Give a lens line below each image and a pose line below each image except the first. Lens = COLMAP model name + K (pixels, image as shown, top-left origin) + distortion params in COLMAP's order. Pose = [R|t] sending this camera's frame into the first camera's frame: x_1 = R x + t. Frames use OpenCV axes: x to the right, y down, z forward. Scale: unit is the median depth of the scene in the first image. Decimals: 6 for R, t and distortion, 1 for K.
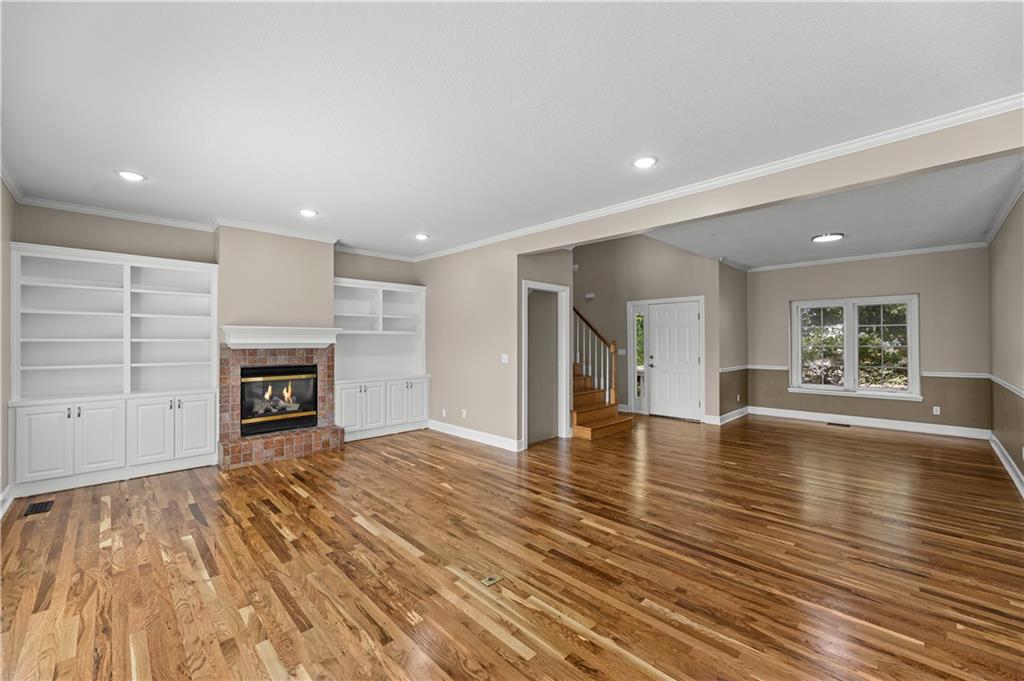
lens RADIAL K [[409.5, 0, 513.2], [0, 409.5, 340.7], [0, 0, 1]] dist [0.001721, 0.000417]
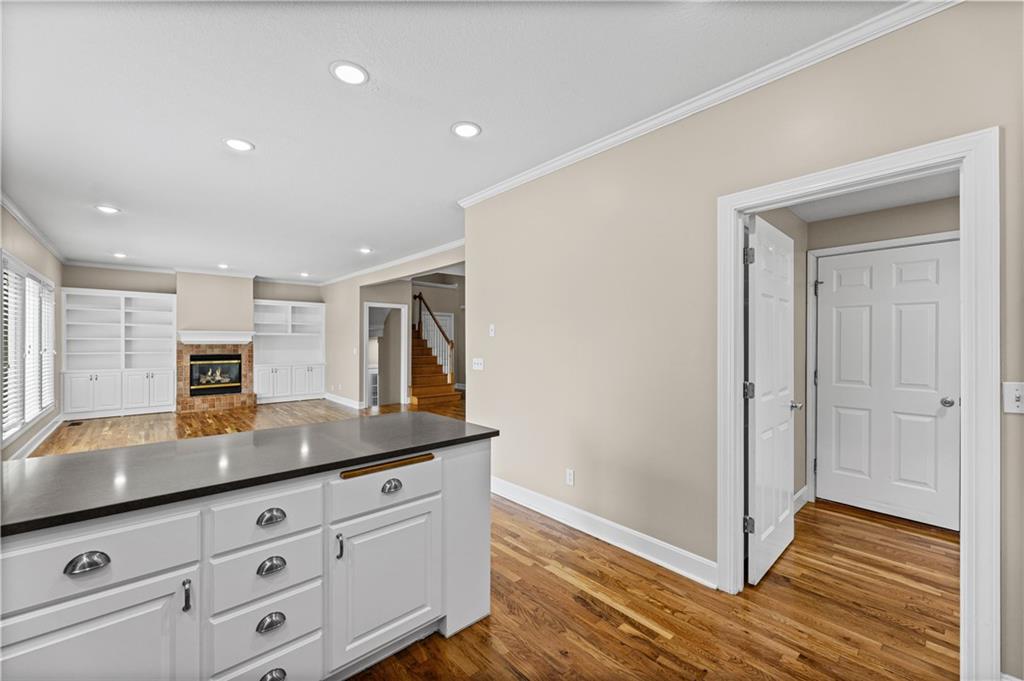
lens RADIAL K [[409.5, 0, 511.5], [0, 409.5, 342.8], [0, 0, 1]] dist [0.001721, 0.000417]
pose [[0.998831, 0.005267, -0.048044, 0.734653], [-0.004791, 0.999938, 0.010016, -0.009174], [0.048093, -0.009774, 0.998795, -0.617938]]
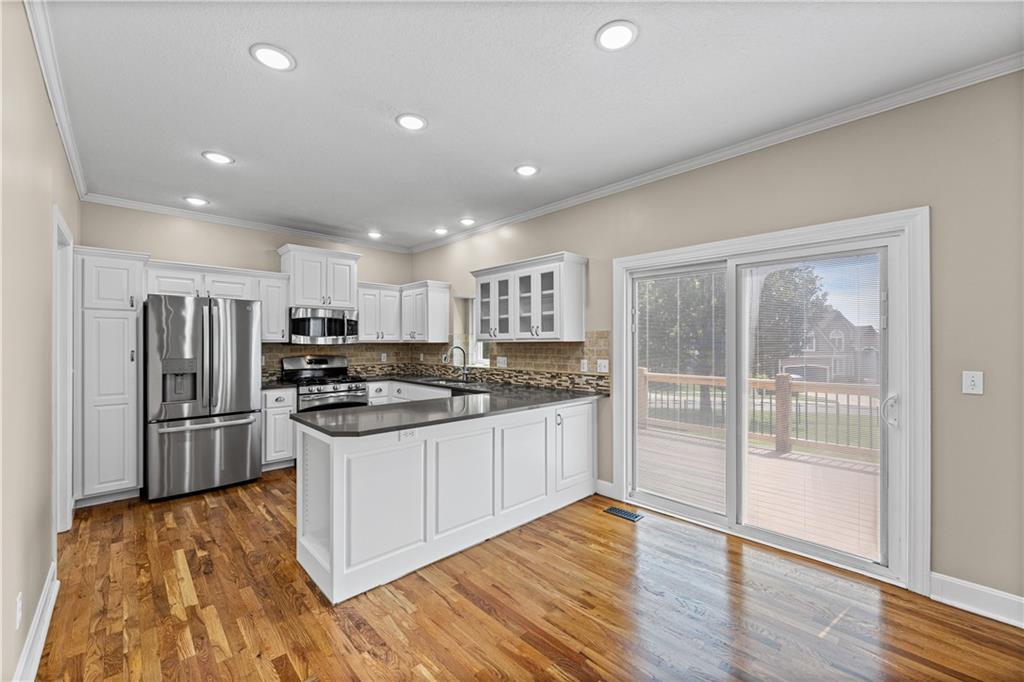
lens RADIAL K [[409.5, 0, 514.0], [0, 409.5, 341.8], [0, 0, 1]] dist [0.001721, 0.000417]
pose [[-0.999824, 0.004435, 0.018204, 0.387152], [0.004229, 0.999927, -0.011313, -0.001940], [-0.018252, -0.011234, -0.999770, 0.368171]]
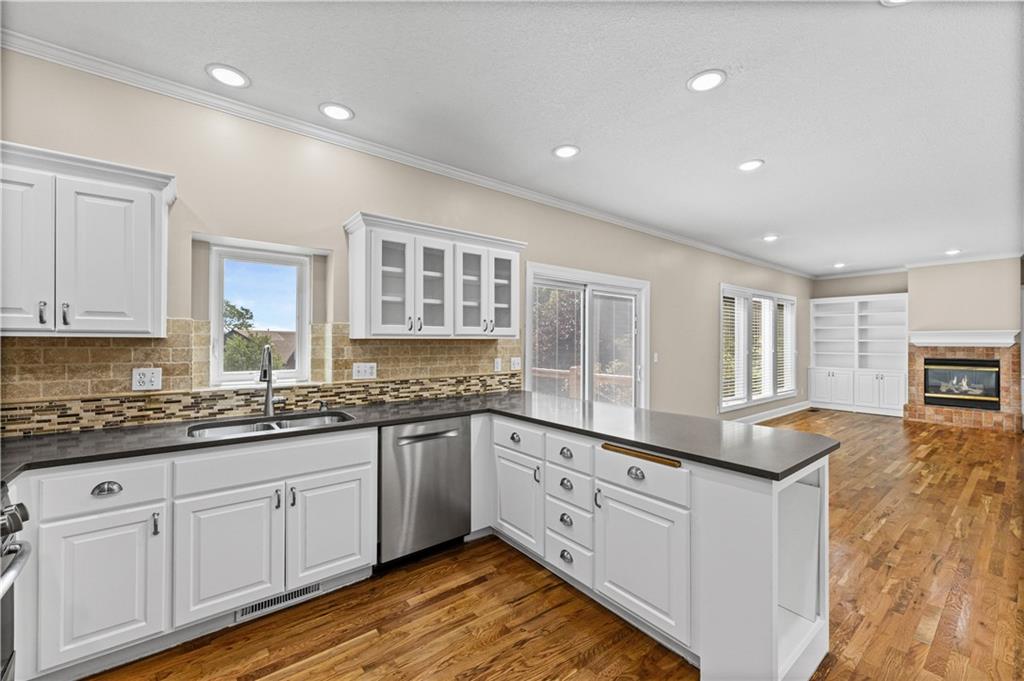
lens RADIAL K [[409.5, 0, 509.0], [0, 409.5, 339.1], [0, 0, 1]] dist [0.001721, 0.000417]
pose [[-0.118843, -0.003014, -0.992908, 1.020222], [0.004893, 0.999981, -0.003621, -0.008218], [0.992901, -0.005288, -0.118826, -0.341091]]
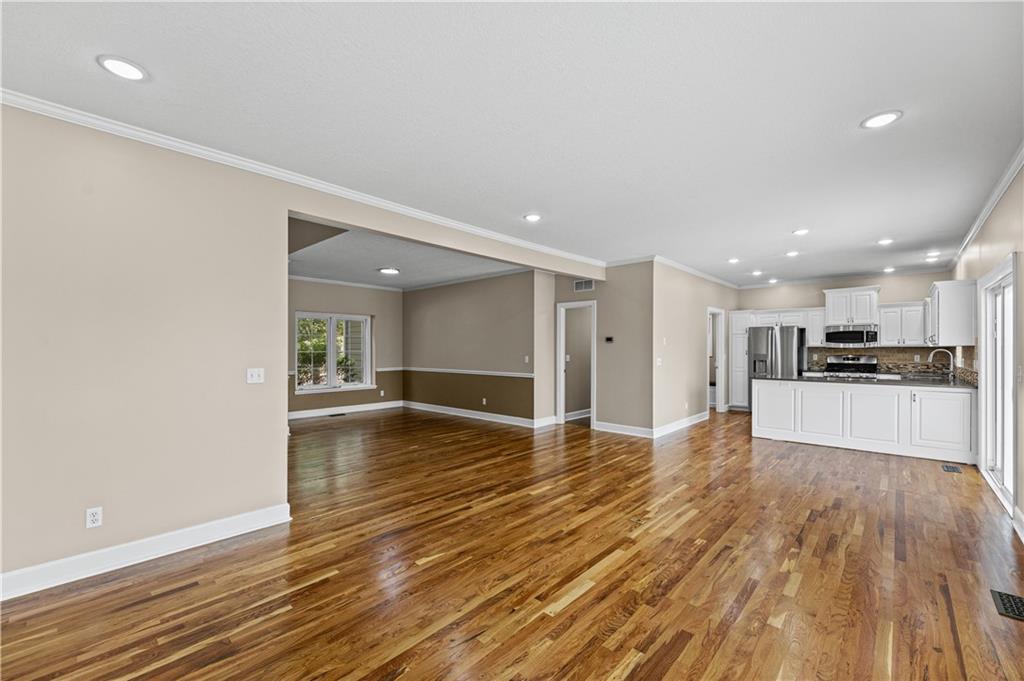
lens RADIAL K [[409.5, 0, 524.7], [0, 409.5, 350.4], [0, 0, 1]] dist [0.001721, 0.000417]
pose [[-0.055136, -0.001235, 0.998478, -0.712055], [-0.005236, 0.999986, 0.000948, 0.006309], [-0.998465, -0.005176, -0.055142, 0.739345]]
